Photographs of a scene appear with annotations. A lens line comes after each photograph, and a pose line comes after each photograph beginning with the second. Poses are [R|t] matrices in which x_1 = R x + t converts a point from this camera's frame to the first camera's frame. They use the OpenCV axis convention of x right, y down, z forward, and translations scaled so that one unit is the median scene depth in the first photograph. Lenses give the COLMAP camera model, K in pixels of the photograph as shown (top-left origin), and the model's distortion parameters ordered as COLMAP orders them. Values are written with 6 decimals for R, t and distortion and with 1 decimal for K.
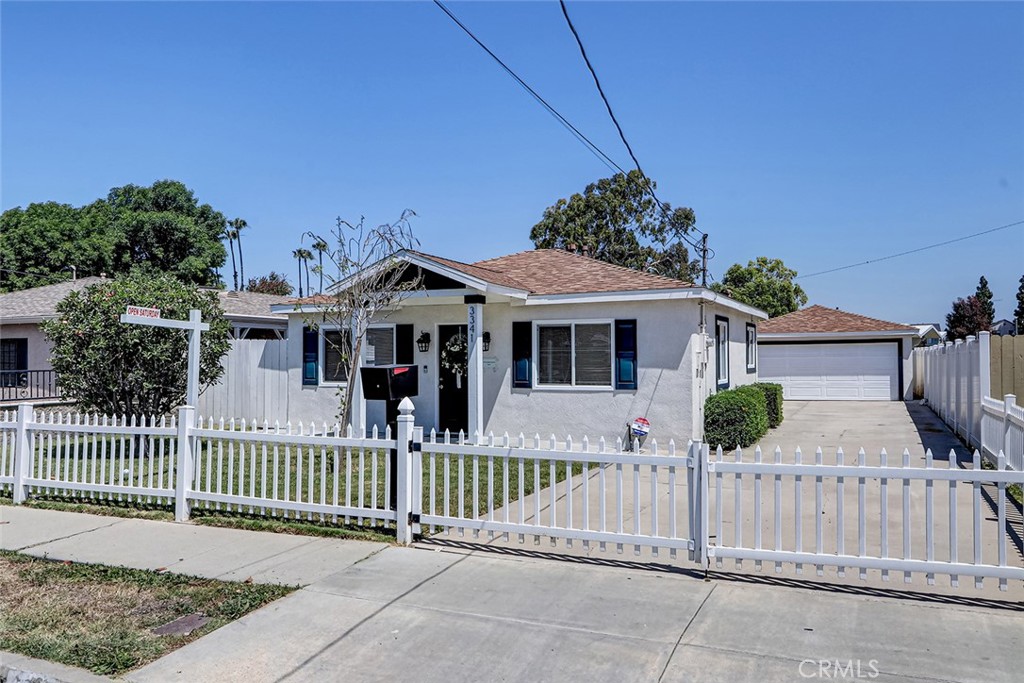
lens RADIAL K [[827.8, 0, 512.0], [0, 827.8, 341.5], [0, 0, 1]] dist [0.002485, -0.006619]
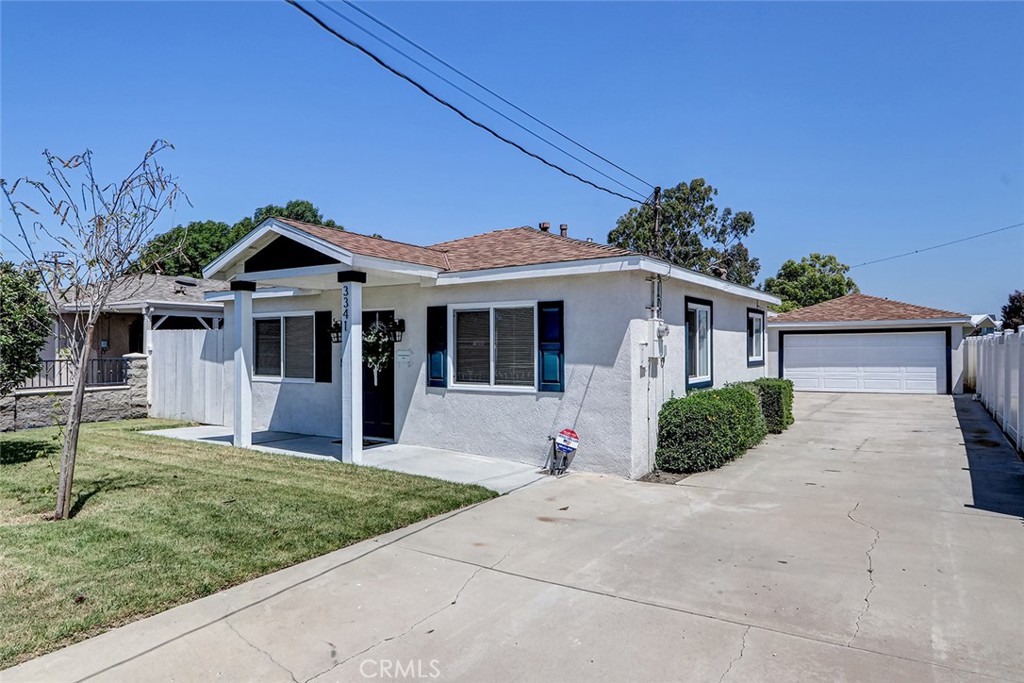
lens RADIAL K [[663.9, 0, 512.0], [0, 663.9, 341.5], [0, 0, 1]] dist [0.004025, 0.000736]
pose [[0.988627, -0.001014, -0.150383, 0.181697], [0.003060, 0.999906, 0.013369, 0.002376], [0.150356, -0.013677, 0.988537, 0.354309]]
